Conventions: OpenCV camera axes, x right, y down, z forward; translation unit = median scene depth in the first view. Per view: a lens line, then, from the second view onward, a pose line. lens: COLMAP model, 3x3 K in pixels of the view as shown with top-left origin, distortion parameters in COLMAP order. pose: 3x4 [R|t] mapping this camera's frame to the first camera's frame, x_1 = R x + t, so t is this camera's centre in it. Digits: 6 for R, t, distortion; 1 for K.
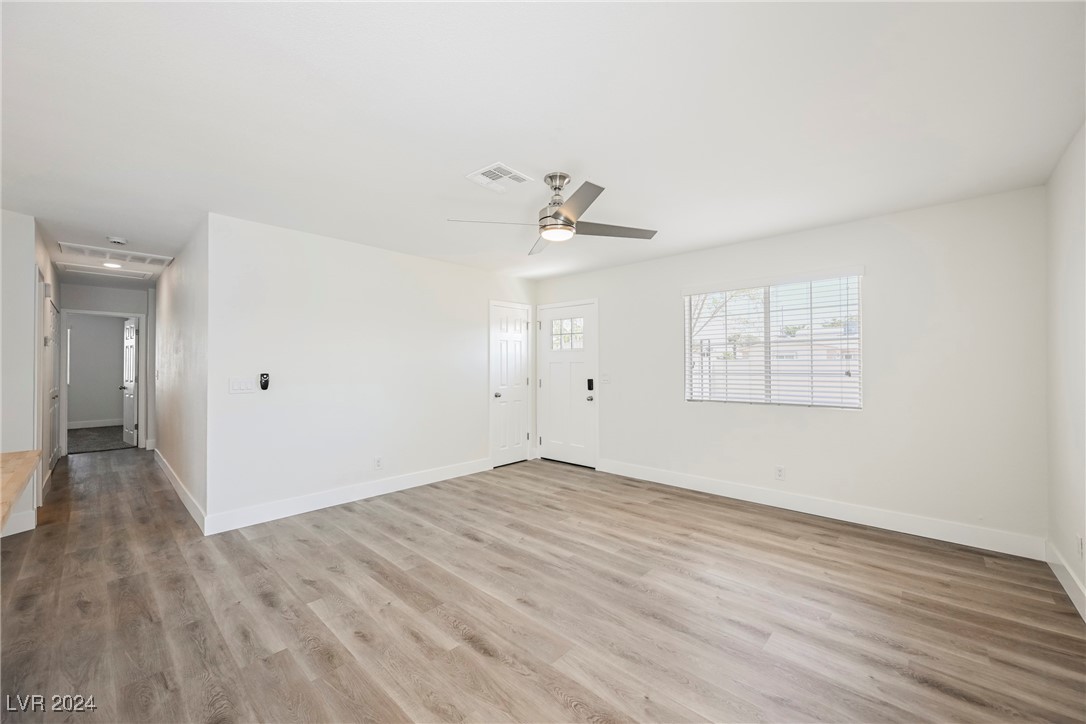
lens RADIAL K [[420.4, 0, 545.6], [0, 420.4, 361.4], [0, 0, 1]] dist [-0.001721, -0.000293]
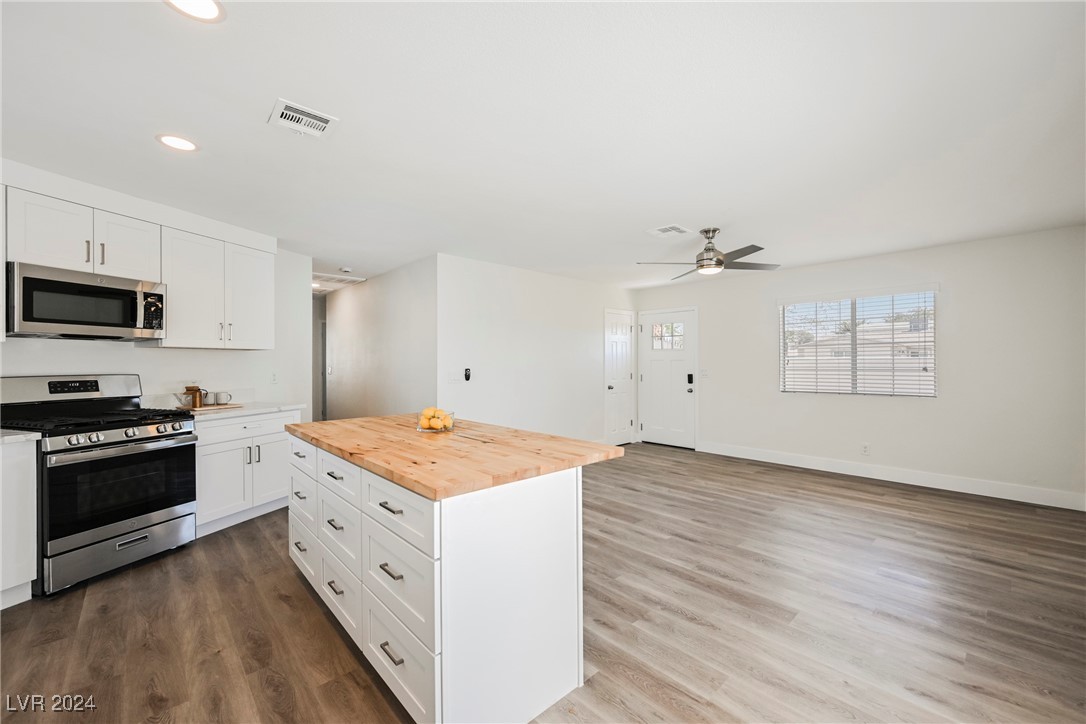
lens RADIAL K [[435.7, 0, 543.0], [0, 435.7, 362.0], [0, 0, 1]] dist [-0.000722, 0.000038]
pose [[0.996826, 0.000195, -0.079605, -0.318236], [0.000490, 0.999963, 0.008587, -0.005053], [0.079604, -0.008599, 0.996789, -0.392508]]
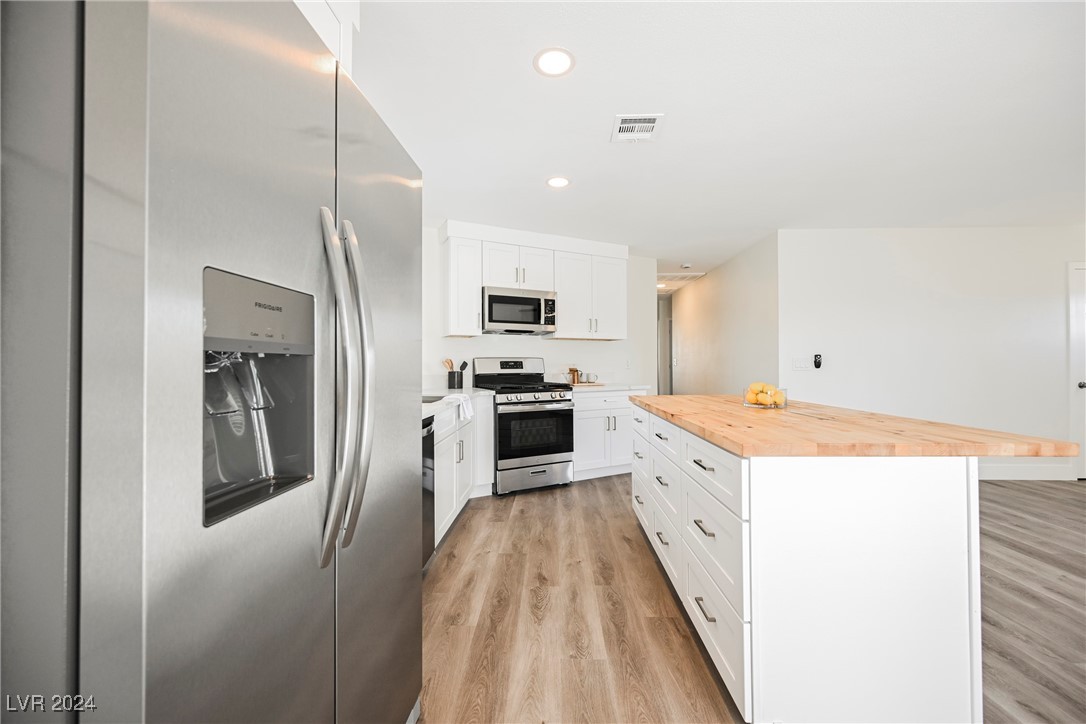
lens RADIAL K [[420.4, 0, 545.6], [0, 420.4, 361.4], [0, 0, 1]] dist [-0.001721, -0.000293]
pose [[0.660497, -0.006655, -0.750799, -0.289203], [0.011559, 0.999932, 0.001305, 0.038176], [0.750740, -0.009540, 0.660529, -0.371036]]
